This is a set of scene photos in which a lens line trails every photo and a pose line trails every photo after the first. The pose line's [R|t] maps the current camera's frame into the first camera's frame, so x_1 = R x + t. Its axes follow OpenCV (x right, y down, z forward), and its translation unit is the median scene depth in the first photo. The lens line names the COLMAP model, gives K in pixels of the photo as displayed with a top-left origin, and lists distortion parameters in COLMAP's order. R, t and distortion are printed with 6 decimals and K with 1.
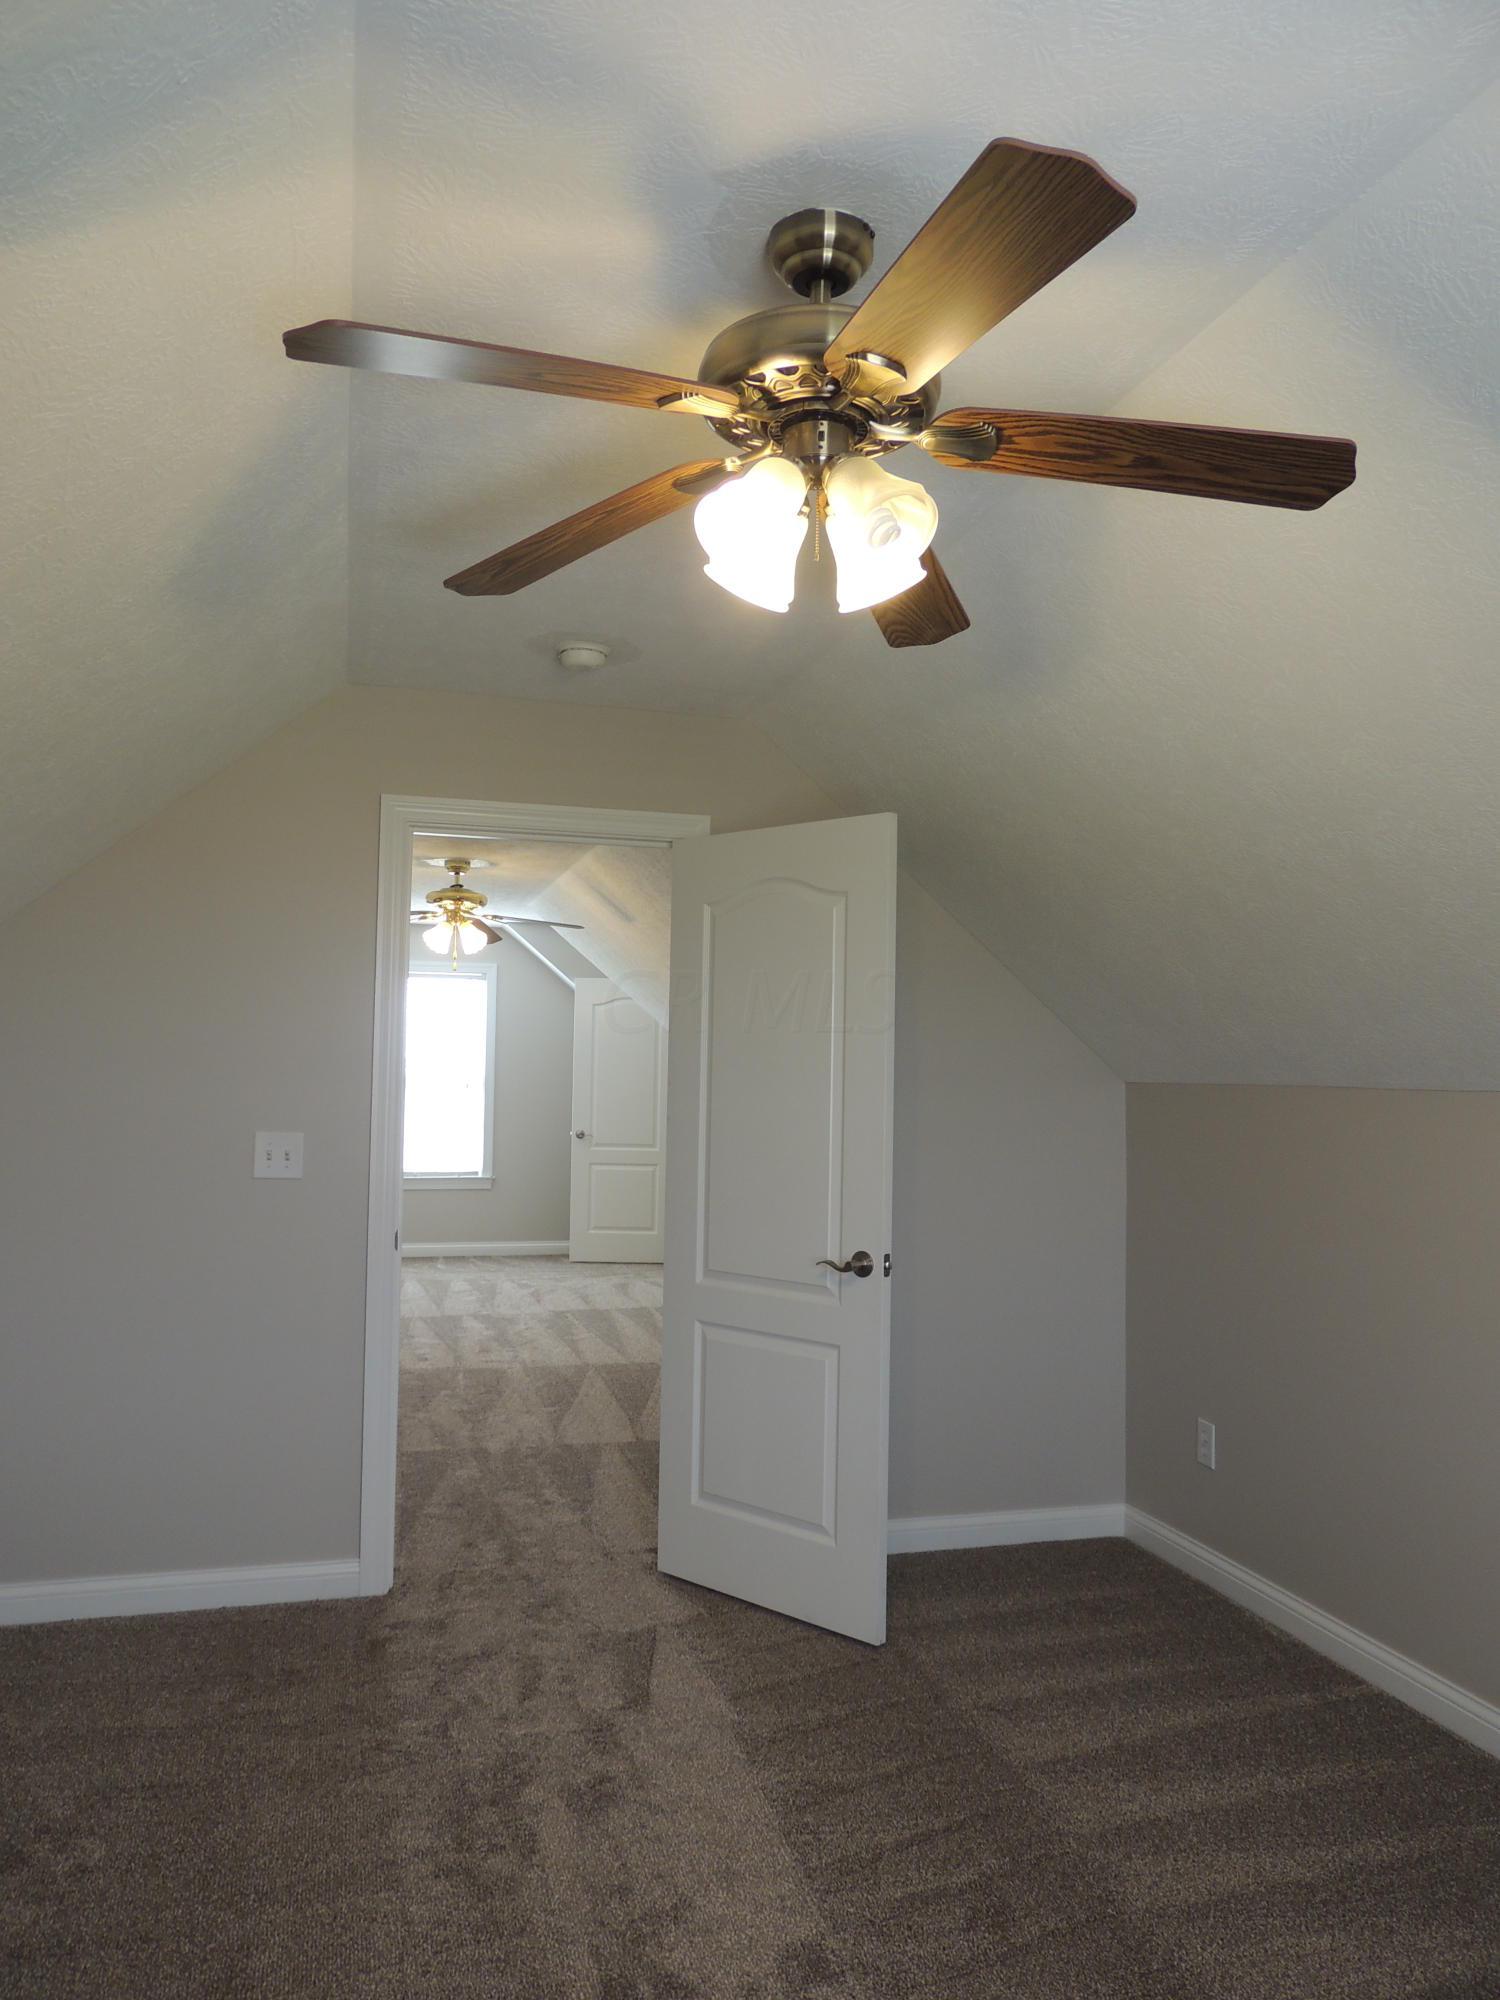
lens RADIAL K [[1473.4, 0, 750.0], [0, 1473.4, 1000.0], [0, 0, 1]] dist [0.028990, 0.003259]
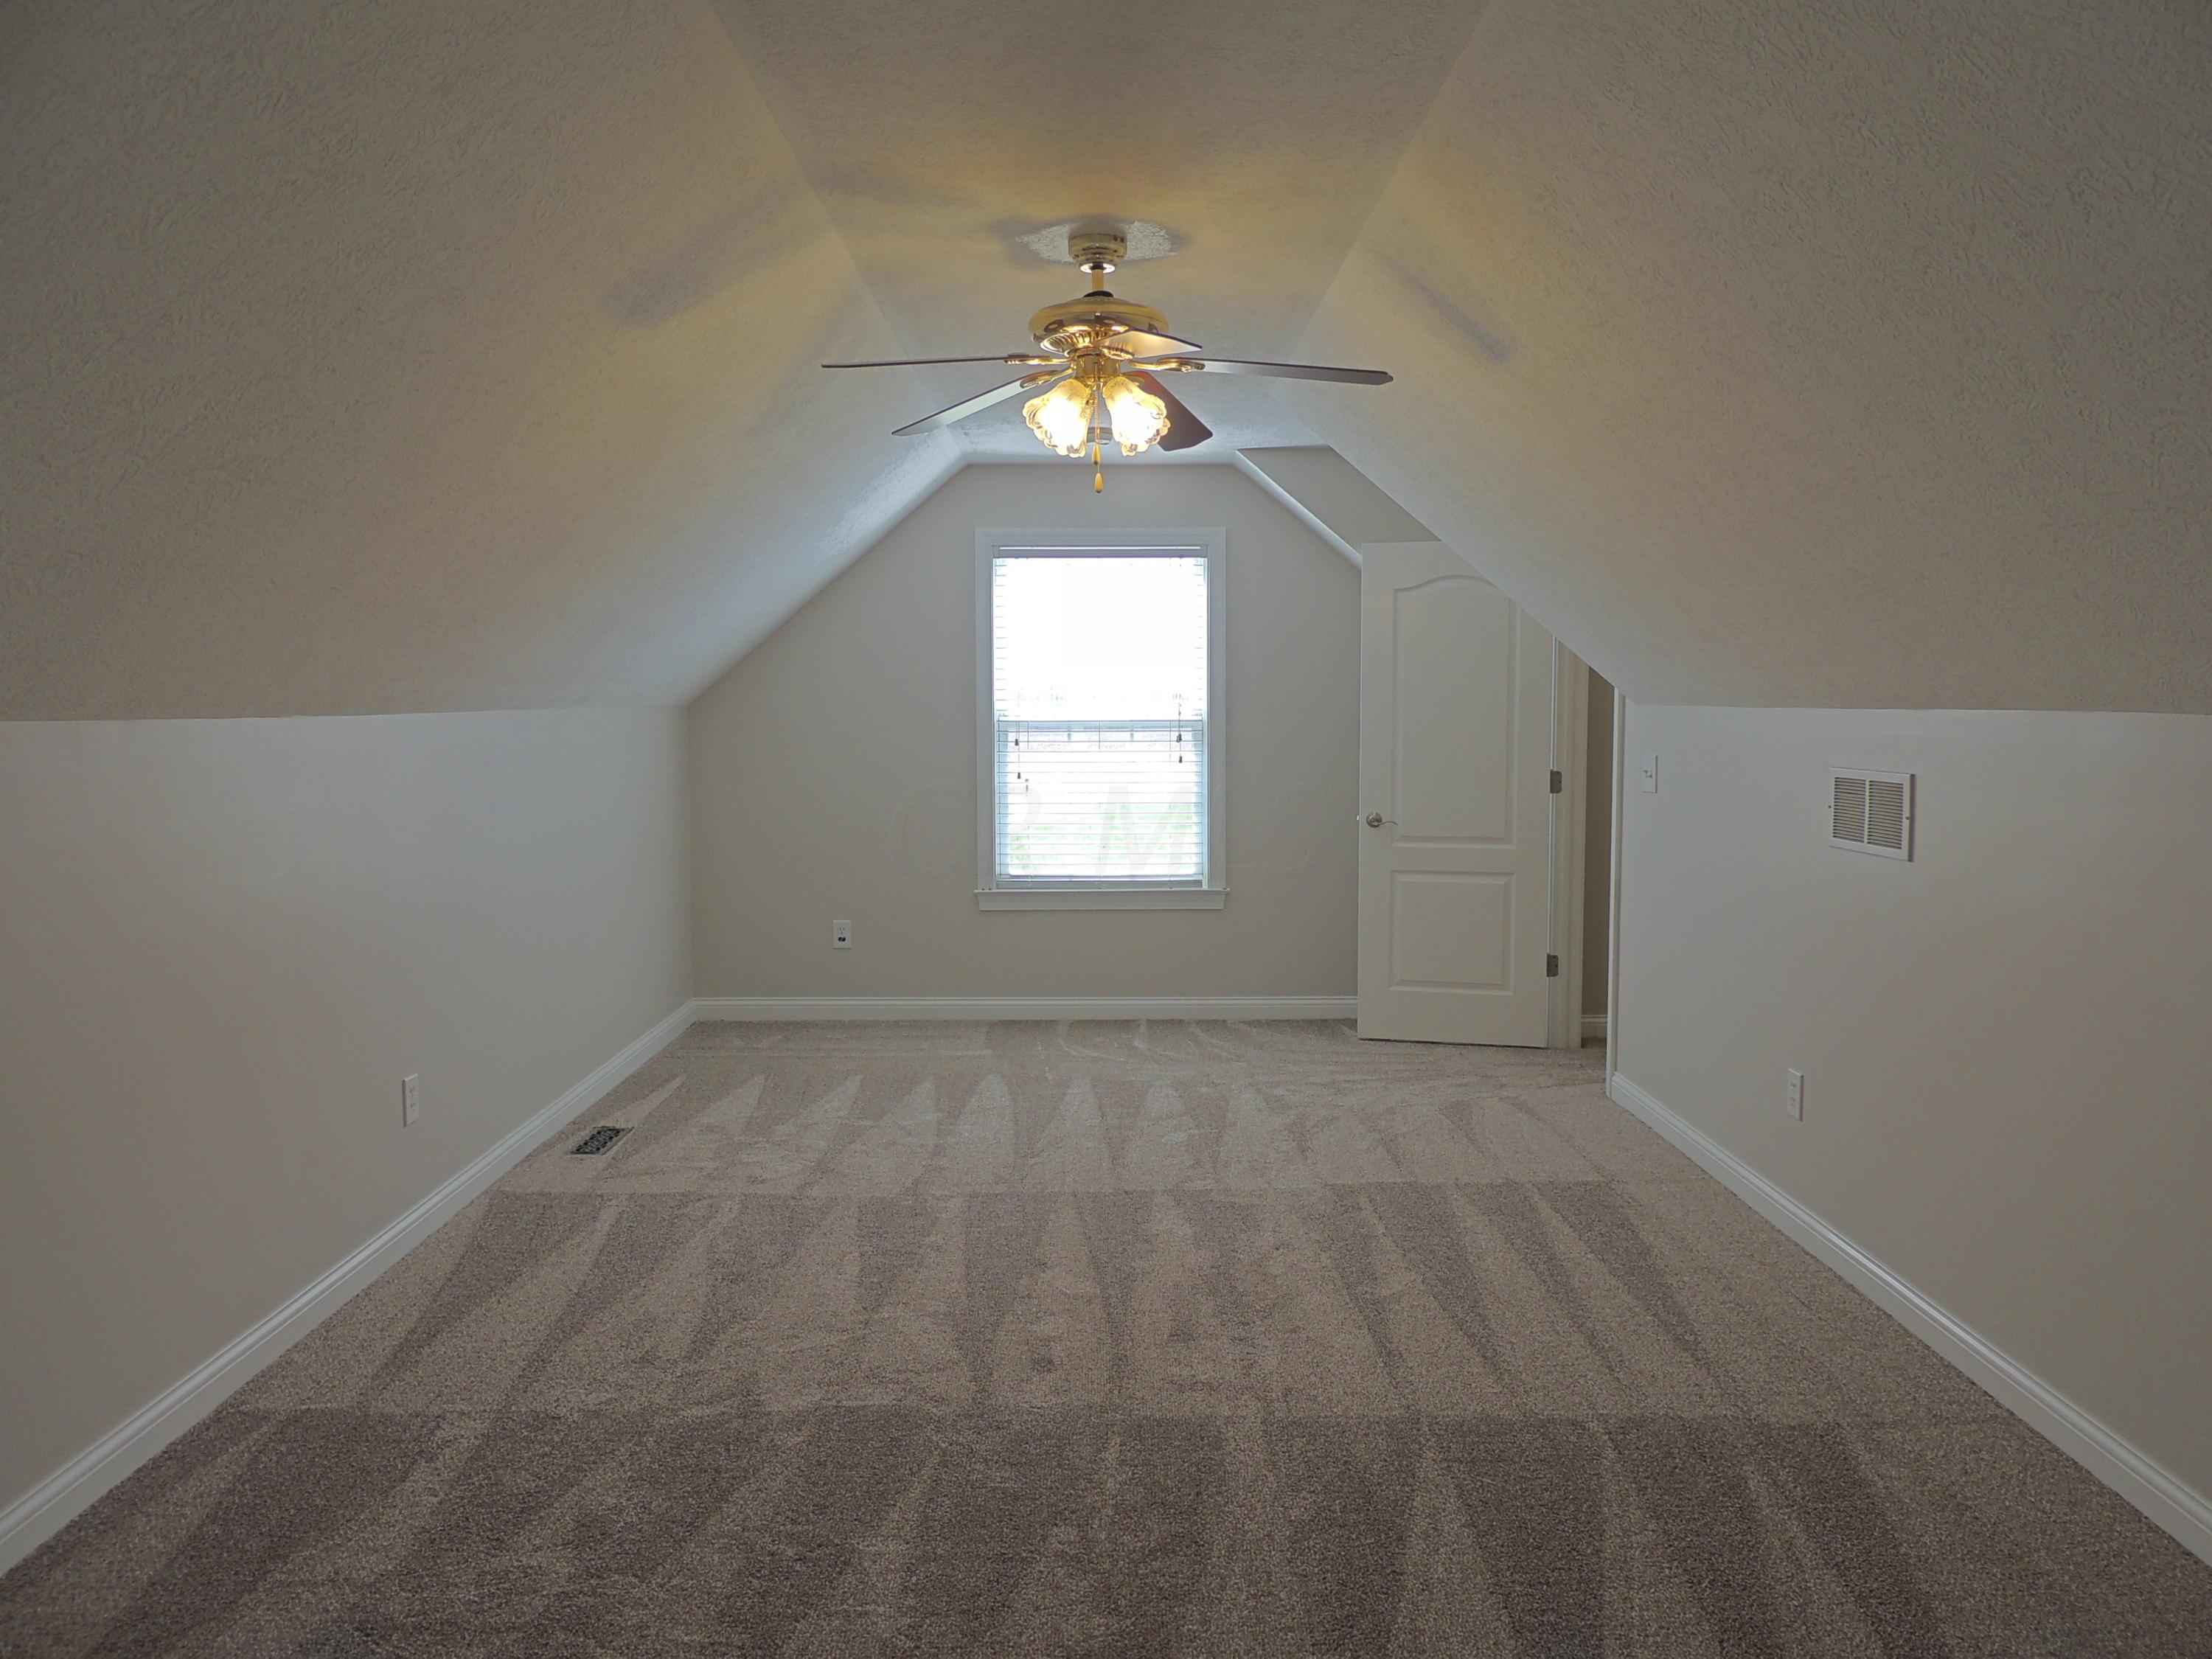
lens RADIAL K [[1629.6, 0, 1106.0], [0, 1629.6, 829.5], [0, 0, 1]] dist [0.028990, 0.003259]
pose [[0.964461, 0.003424, -0.264204, -0.061792], [0.029903, 0.992078, 0.122016, 0.018769], [0.262529, -0.125580, 0.956718, 0.470079]]
